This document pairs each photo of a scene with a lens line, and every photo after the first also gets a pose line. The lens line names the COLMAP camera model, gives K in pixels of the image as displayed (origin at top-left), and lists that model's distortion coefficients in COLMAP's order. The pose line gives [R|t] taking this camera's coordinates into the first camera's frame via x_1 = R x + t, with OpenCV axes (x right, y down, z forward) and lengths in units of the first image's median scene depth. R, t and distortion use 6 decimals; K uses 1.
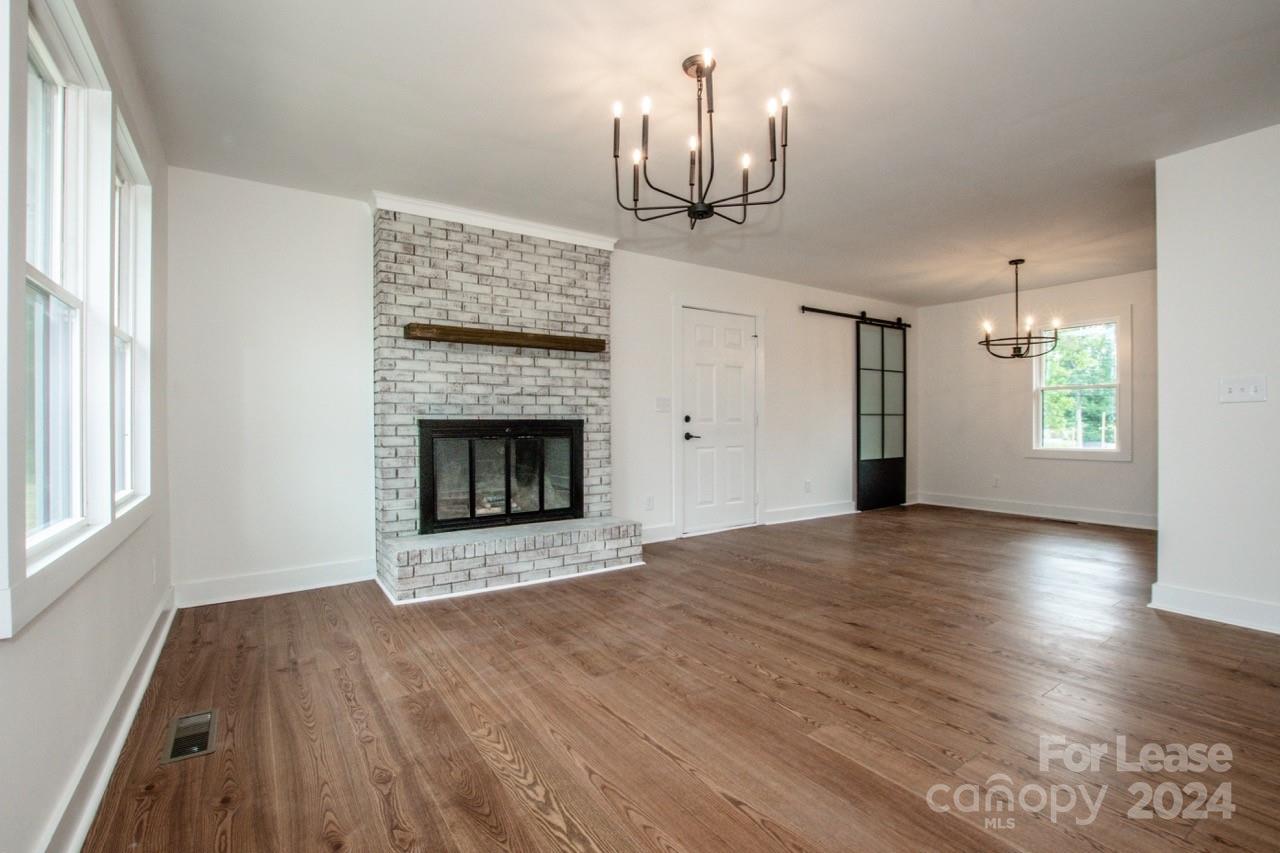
lens RADIAL K [[580.5, 0, 659.3], [0, 580.5, 429.2], [0, 0, 1]] dist [-0.029733, 0.004854]
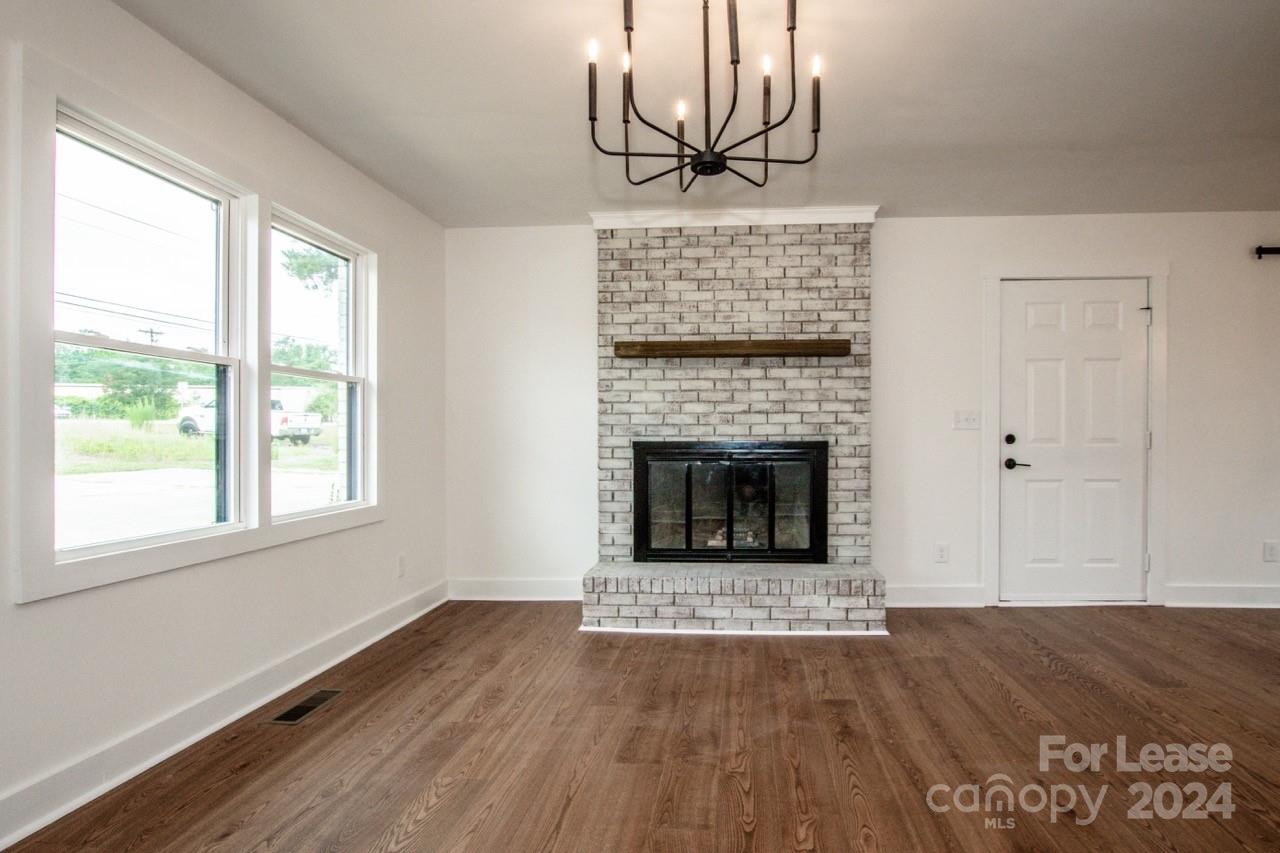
lens RADIAL K [[652.1, 0, 689.8], [0, 652.1, 449.1], [0, 0, 1]] dist [-0.029630, 0.003428]
pose [[0.784636, 0.013810, -0.619803, 0.274004], [-0.007128, 0.999887, 0.013254, -0.016032], [0.619916, -0.005981, 0.784646, 0.173163]]
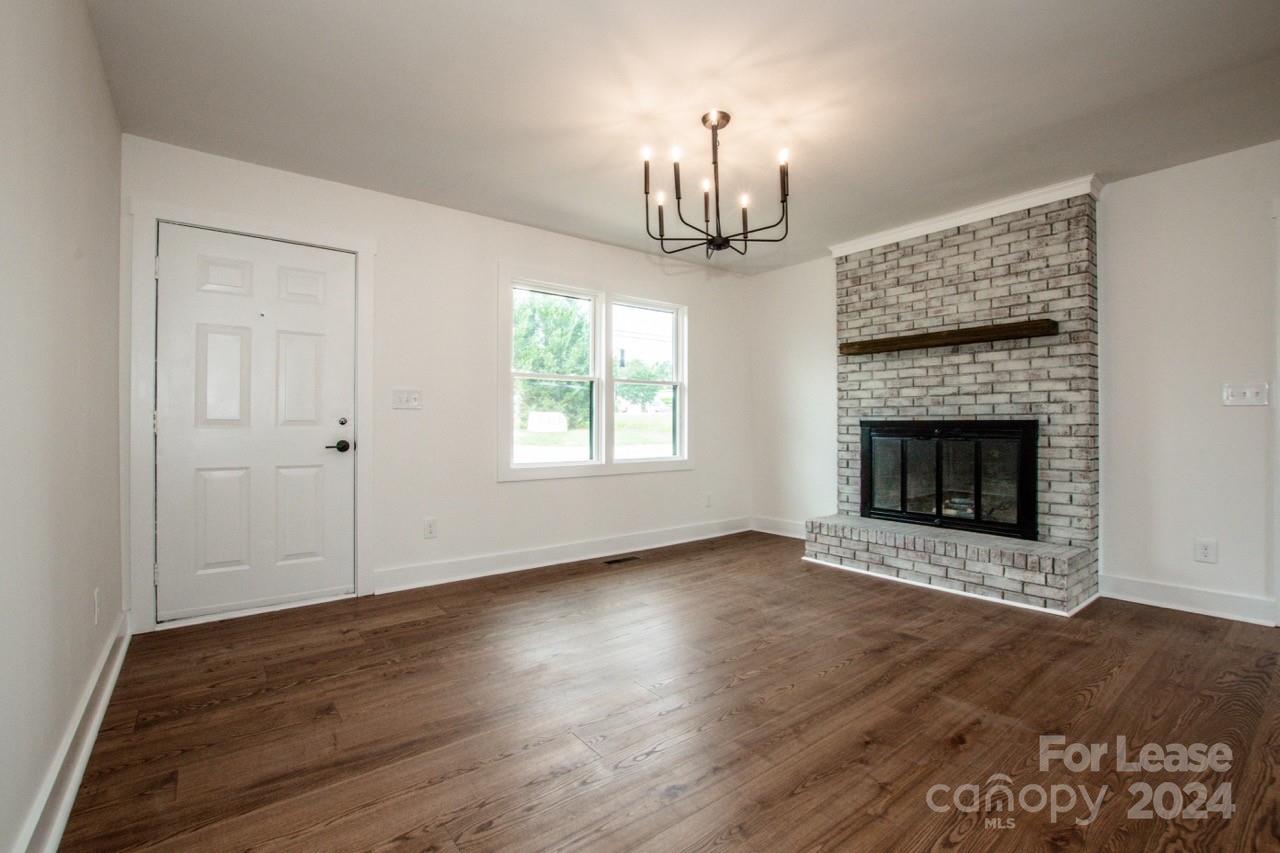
lens RADIAL K [[580.5, 0, 643.7], [0, 580.5, 425.4], [0, 0, 1]] dist [-0.029733, 0.004854]
pose [[0.054142, 0.009778, -0.998485, 0.636056], [-0.005382, 0.999940, 0.009500, -0.013542], [0.998519, 0.004860, 0.054191, 0.401914]]
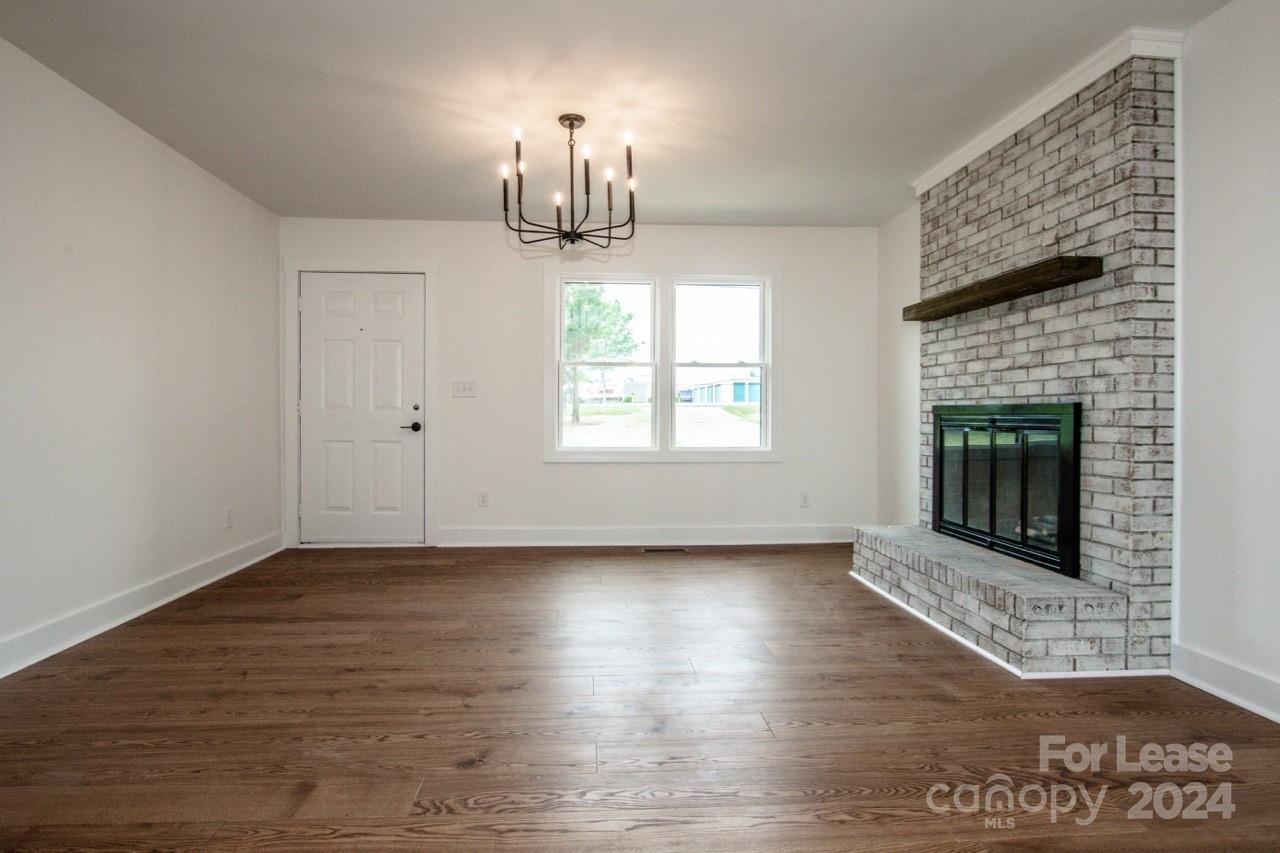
lens RADIAL K [[689.3, 0, 637.4], [0, 689.3, 429.3], [0, 0, 1]] dist [-0.013744, -0.003029]
pose [[-0.522465, 0.026903, -0.852236, 0.648663], [-0.001927, 0.999462, 0.032732, -0.011765], [0.852659, 0.018743, -0.522132, 0.975687]]
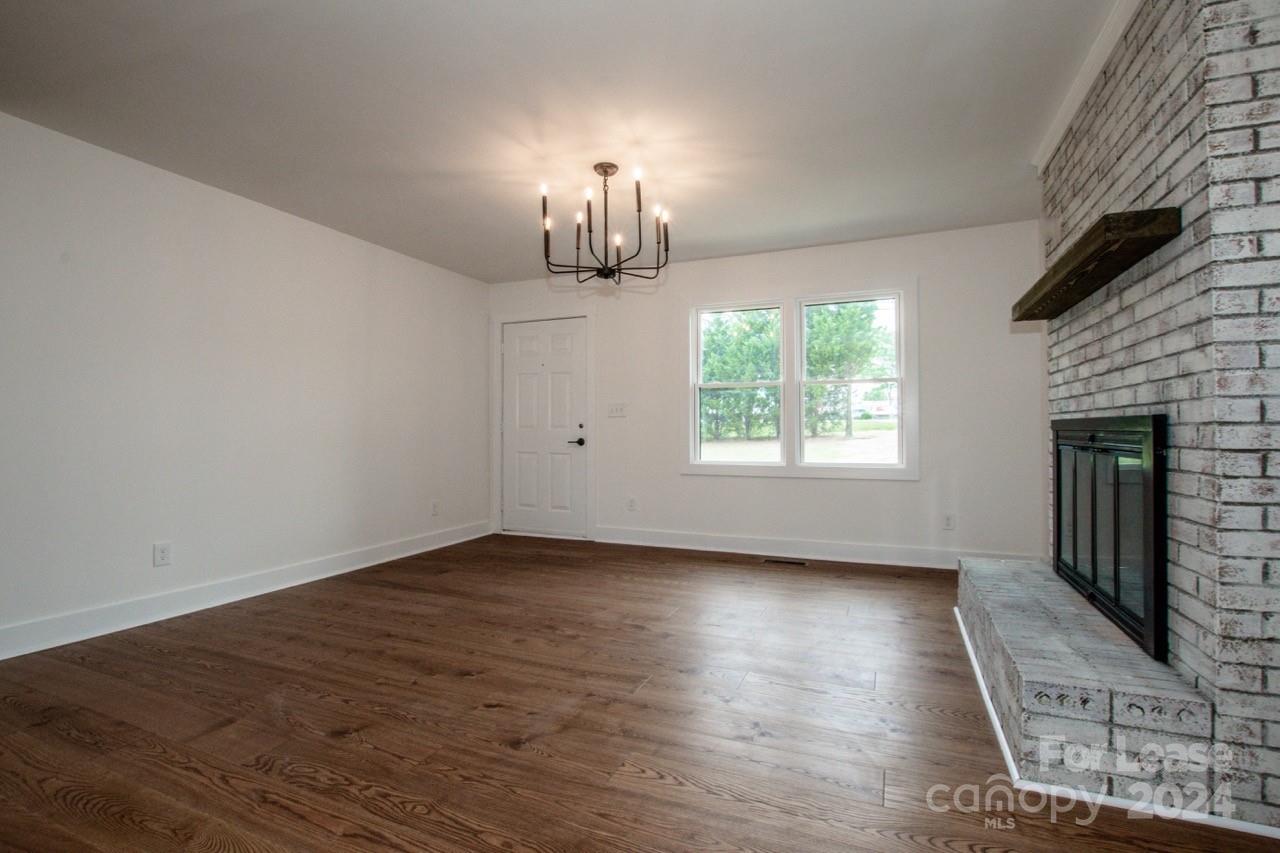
lens RADIAL K [[580.5, 0, 641.3], [0, 580.5, 428.1], [0, 0, 1]] dist [-0.029733, 0.004854]
pose [[-0.851636, 0.010801, -0.524023, 0.372451], [0.008256, 0.999940, 0.007193, -0.013028], [0.524069, 0.001799, -0.851674, 1.137190]]
